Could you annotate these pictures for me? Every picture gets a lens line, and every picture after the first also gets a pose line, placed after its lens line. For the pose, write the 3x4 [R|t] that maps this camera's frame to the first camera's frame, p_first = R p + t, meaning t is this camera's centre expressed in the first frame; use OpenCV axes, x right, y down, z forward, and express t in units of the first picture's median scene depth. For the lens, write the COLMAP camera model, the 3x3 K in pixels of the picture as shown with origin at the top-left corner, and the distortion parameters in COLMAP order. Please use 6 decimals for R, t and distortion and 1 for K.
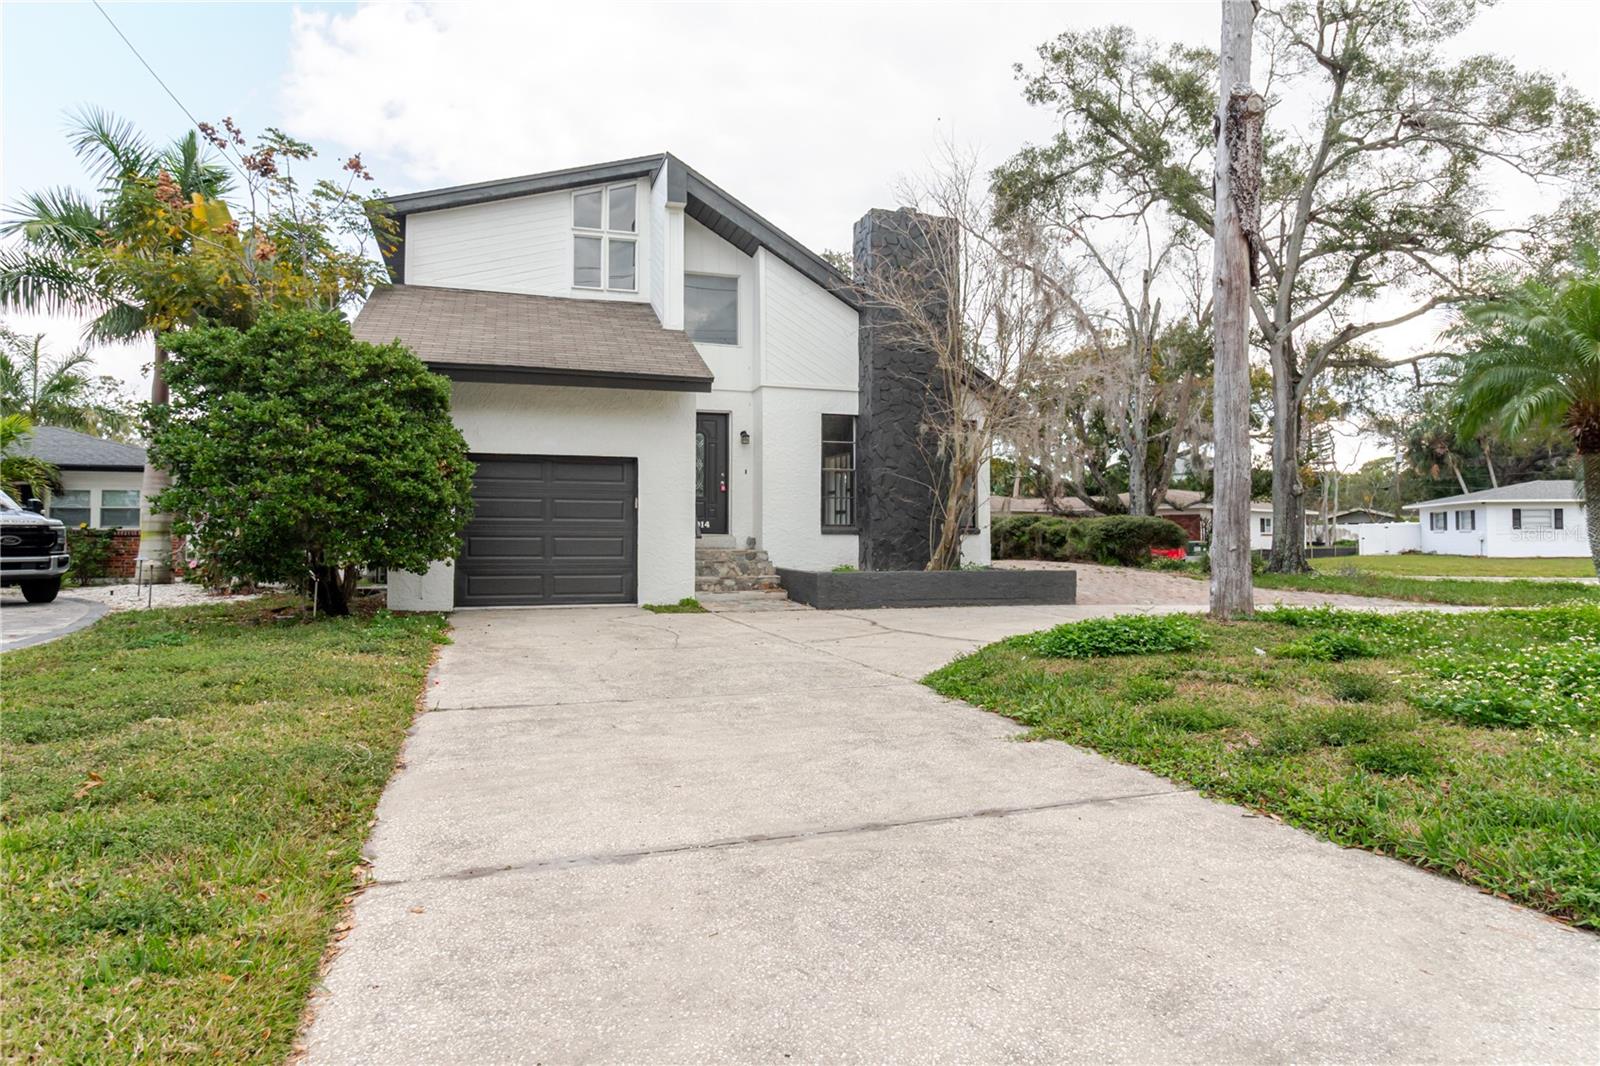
lens RADIAL K [[960.7, 0, 790.7], [0, 960.7, 531.9], [0, 0, 1]] dist [-0.000682, -0.001336]
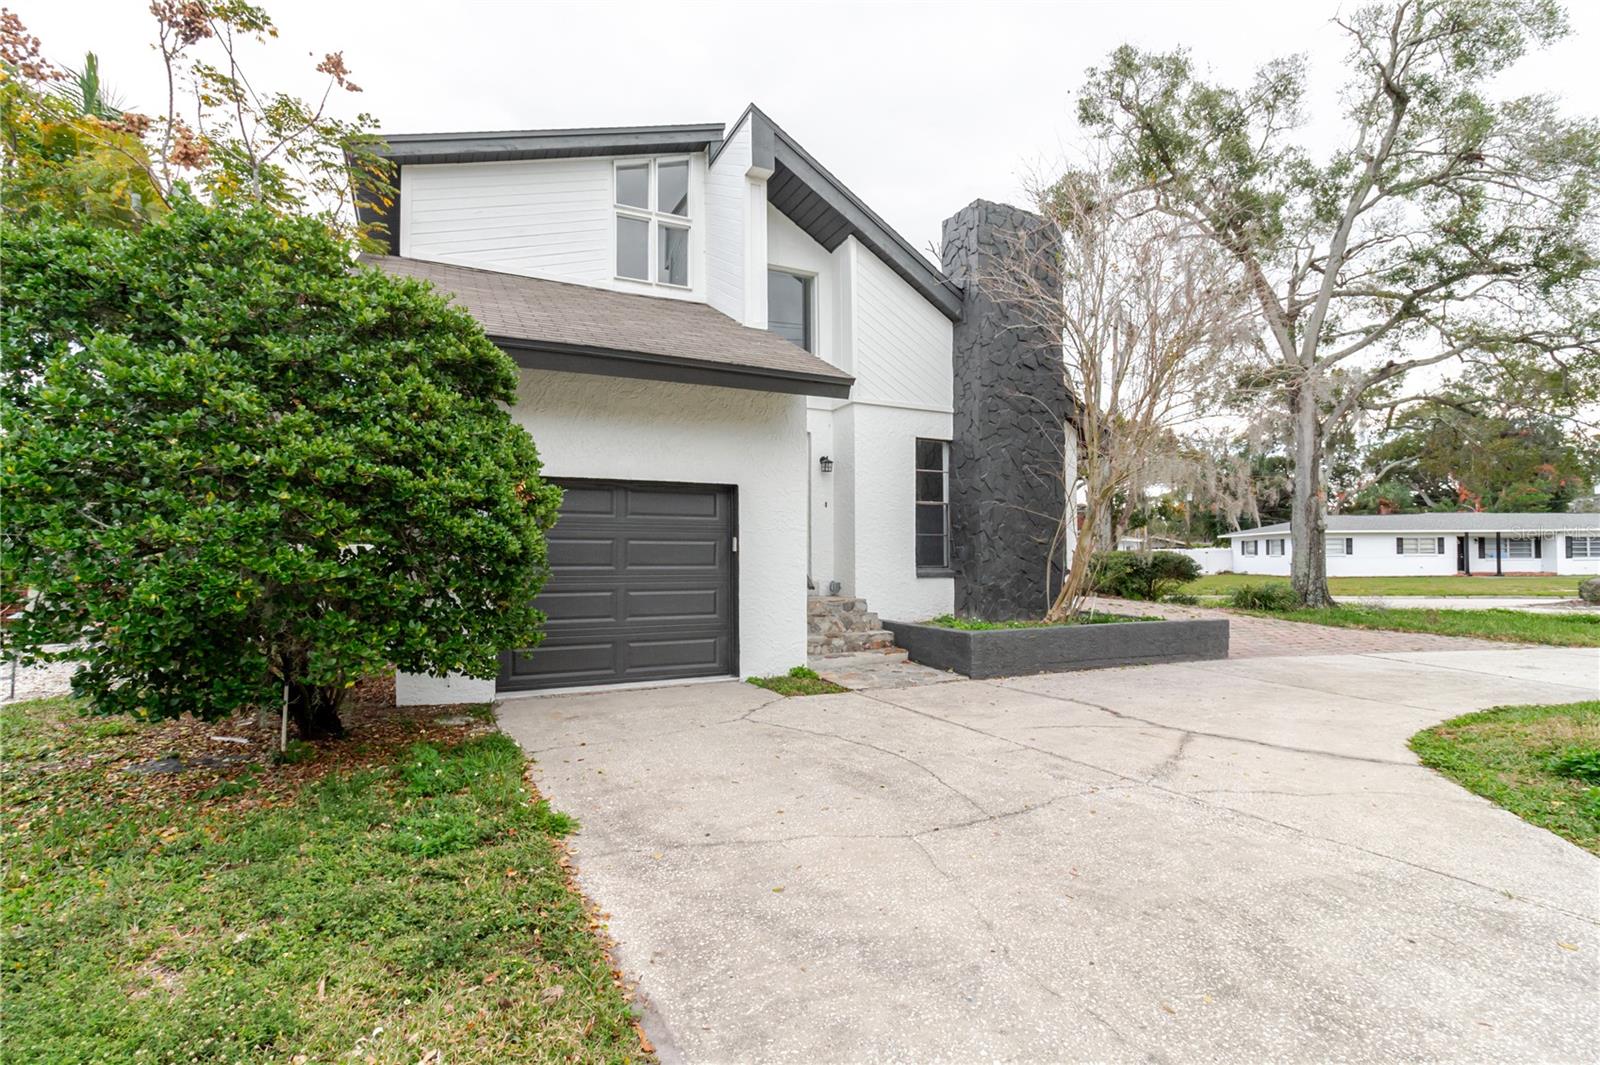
lens RADIAL K [[750.6, 0, 785.8], [0, 750.6, 555.8], [0, 0, 1]] dist [0.002735, -0.001118]
pose [[0.989098, -0.004869, 0.147179, -0.200227], [0.004312, 0.999982, 0.004102, -0.022393], [-0.147197, -0.003423, 0.989101, 0.387447]]
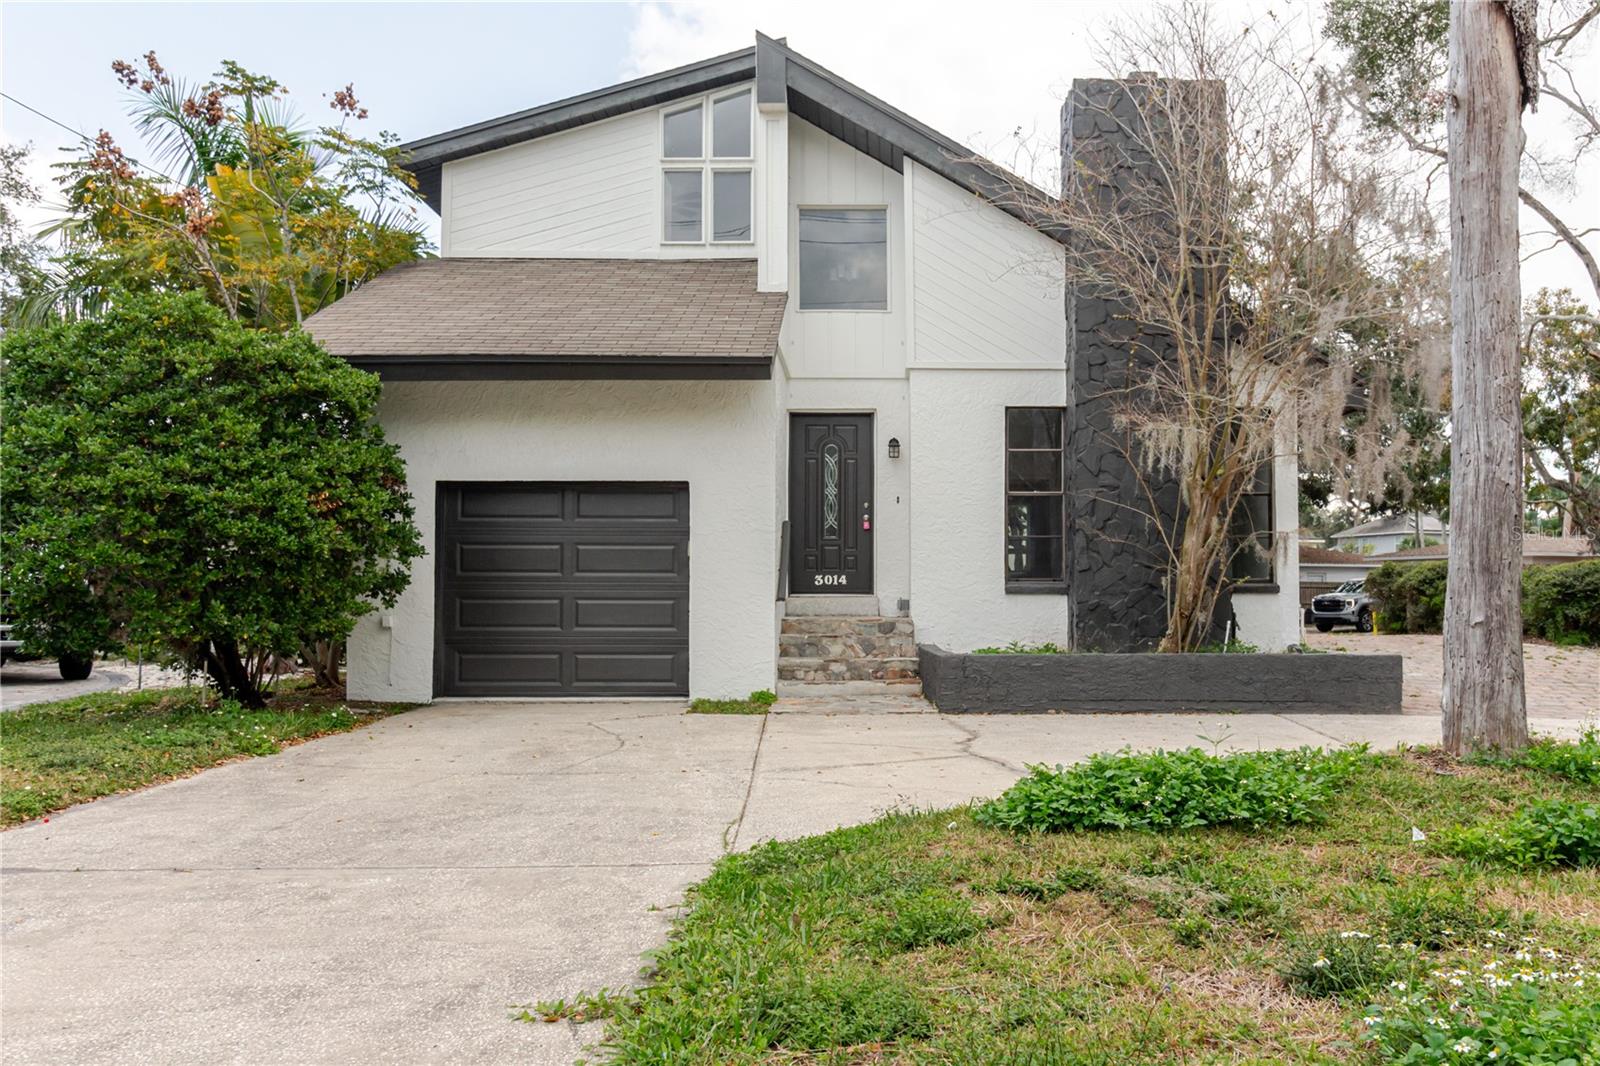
lens RADIAL K [[1300.1, 0, 876.1], [0, 1300.1, 569.8], [0, 0, 1]] dist [-0.005716, 0.006558]
pose [[0.954895, -0.007971, -0.296837, 0.227314], [0.003372, 0.999866, -0.016002, 0.000018], [0.296924, 0.014279, 0.954794, 0.158578]]
